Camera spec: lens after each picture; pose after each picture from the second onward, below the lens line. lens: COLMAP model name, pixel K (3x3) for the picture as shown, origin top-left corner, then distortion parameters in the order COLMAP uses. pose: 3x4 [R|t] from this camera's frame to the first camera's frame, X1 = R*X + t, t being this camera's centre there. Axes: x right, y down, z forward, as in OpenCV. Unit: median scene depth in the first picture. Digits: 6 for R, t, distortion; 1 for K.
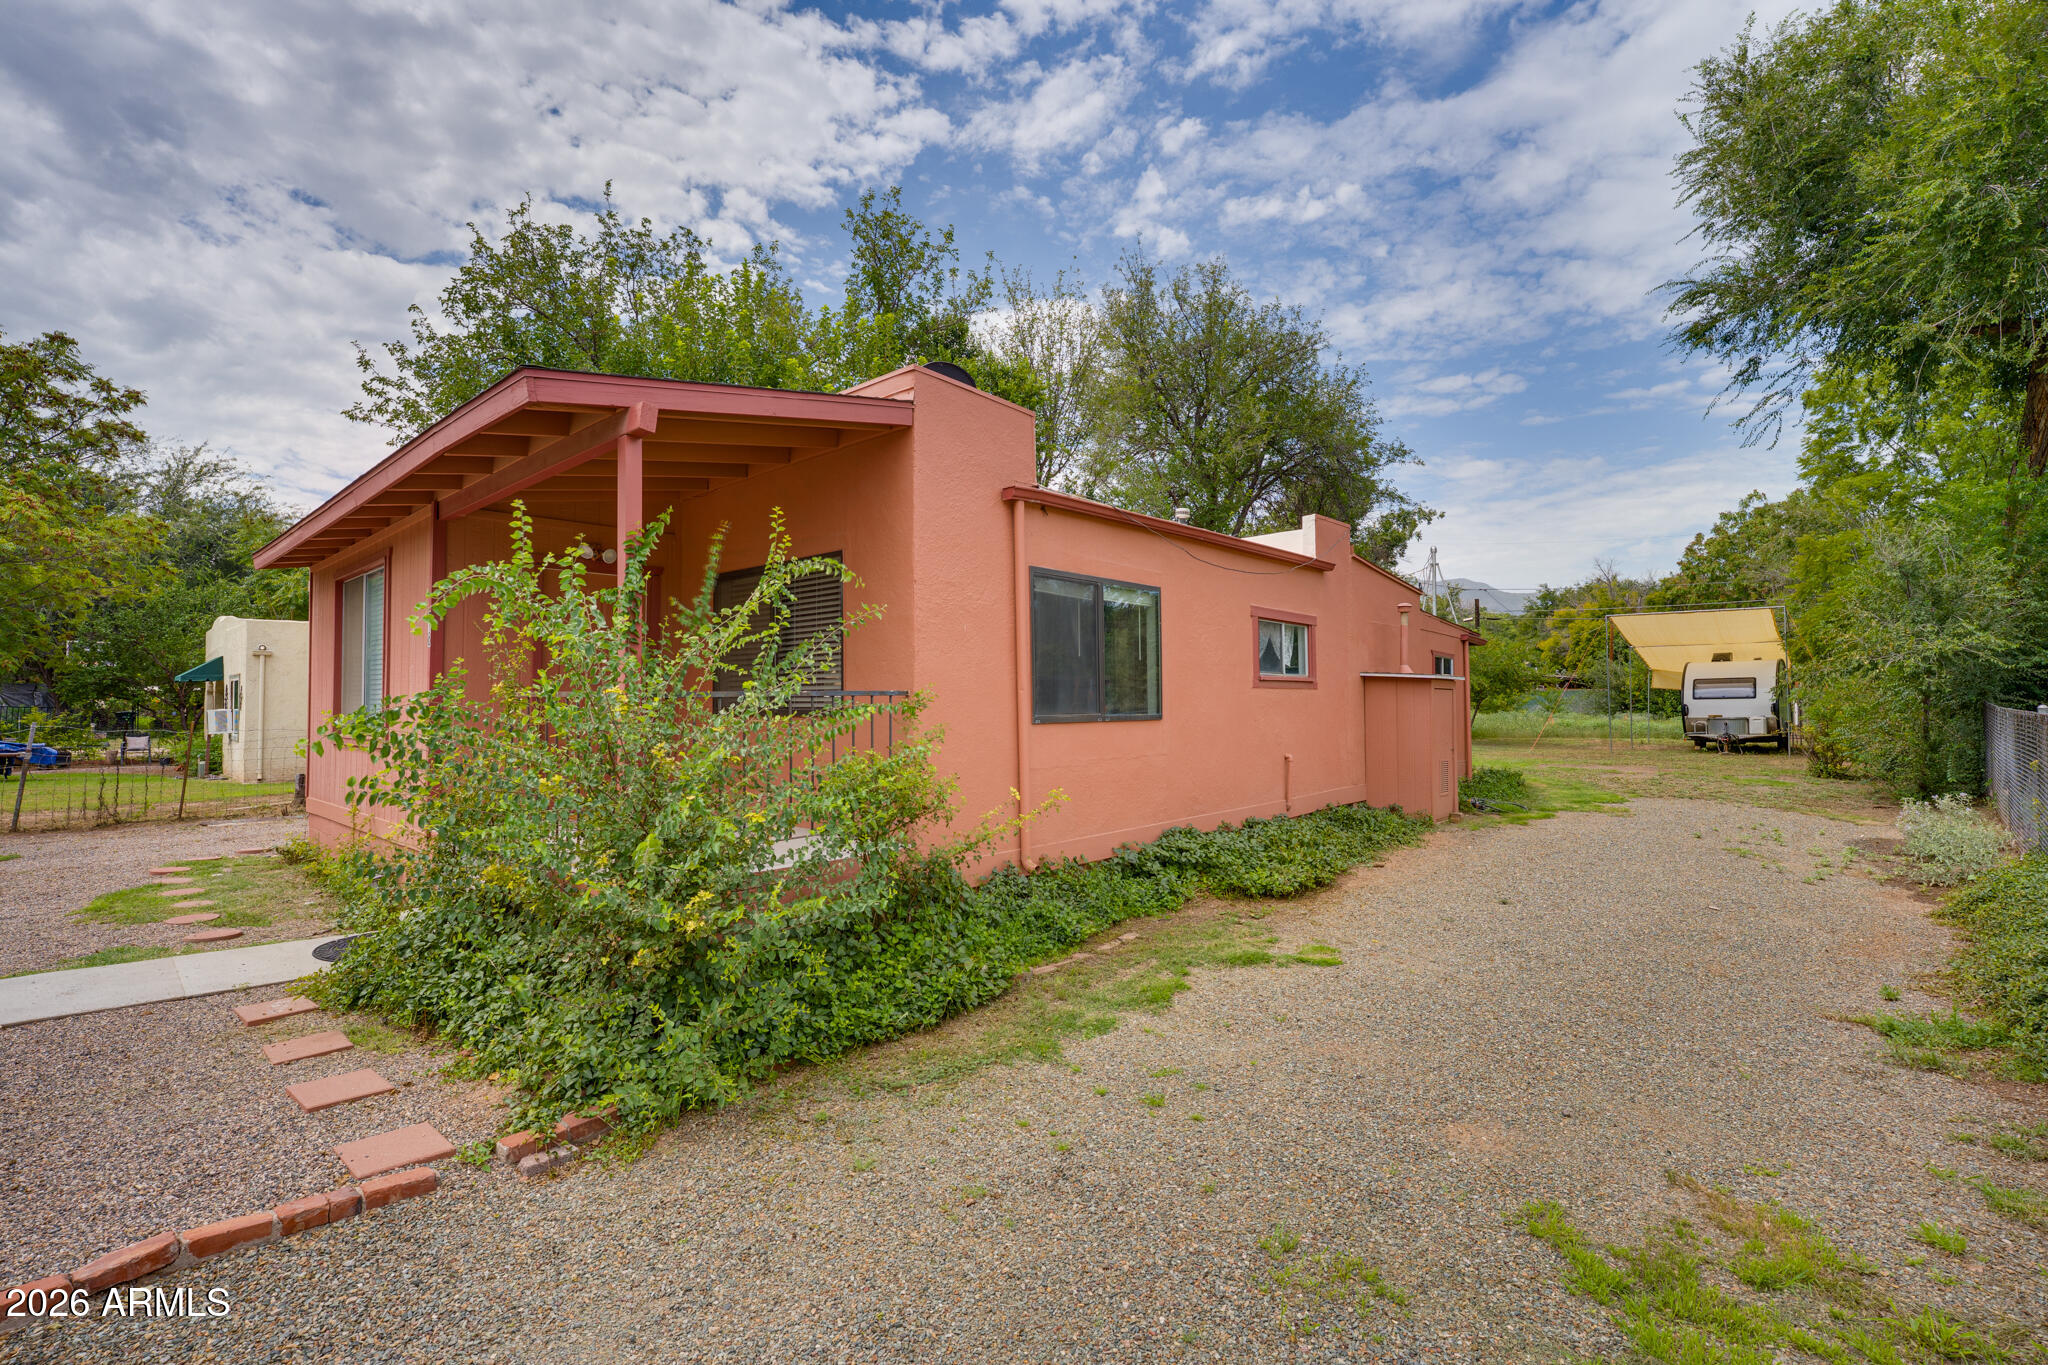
lens RADIAL K [[910.0, 0, 1023.8], [0, 910.0, 656.0], [0, 0, 1]] dist [-0.018118, 0.000041]
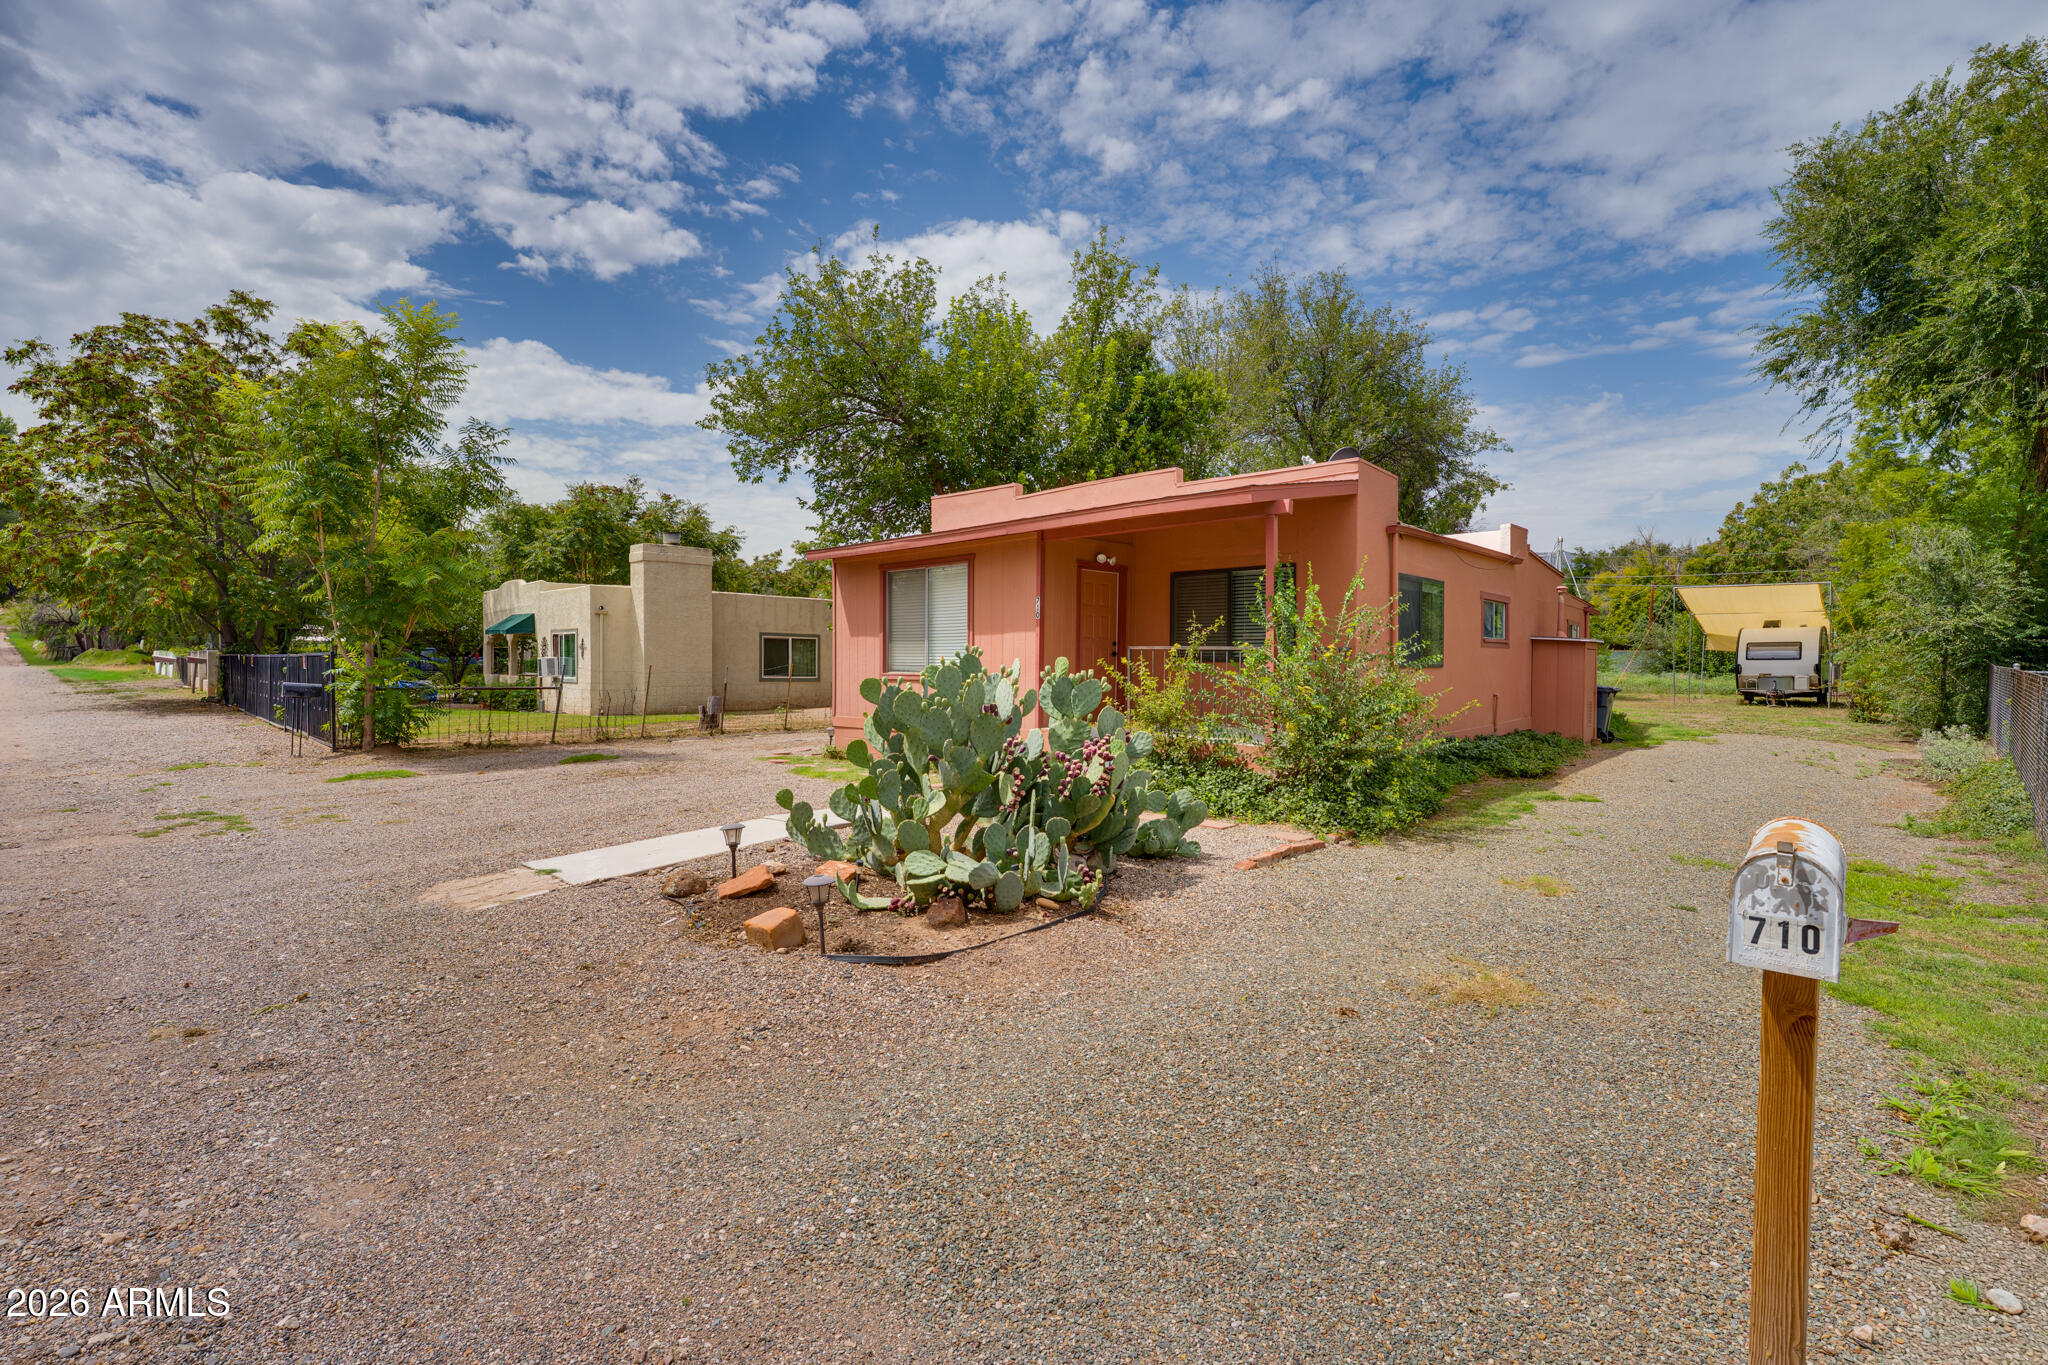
lens RADIAL K [[910.0, 0, 1023.8], [0, 910.0, 656.0], [0, 0, 1]] dist [-0.018118, 0.000041]
pose [[0.999827, 0.009523, -0.016008, -0.268752], [-0.008731, 0.998767, 0.048871, -0.009383], [0.016453, -0.048723, 0.998677, -0.276749]]
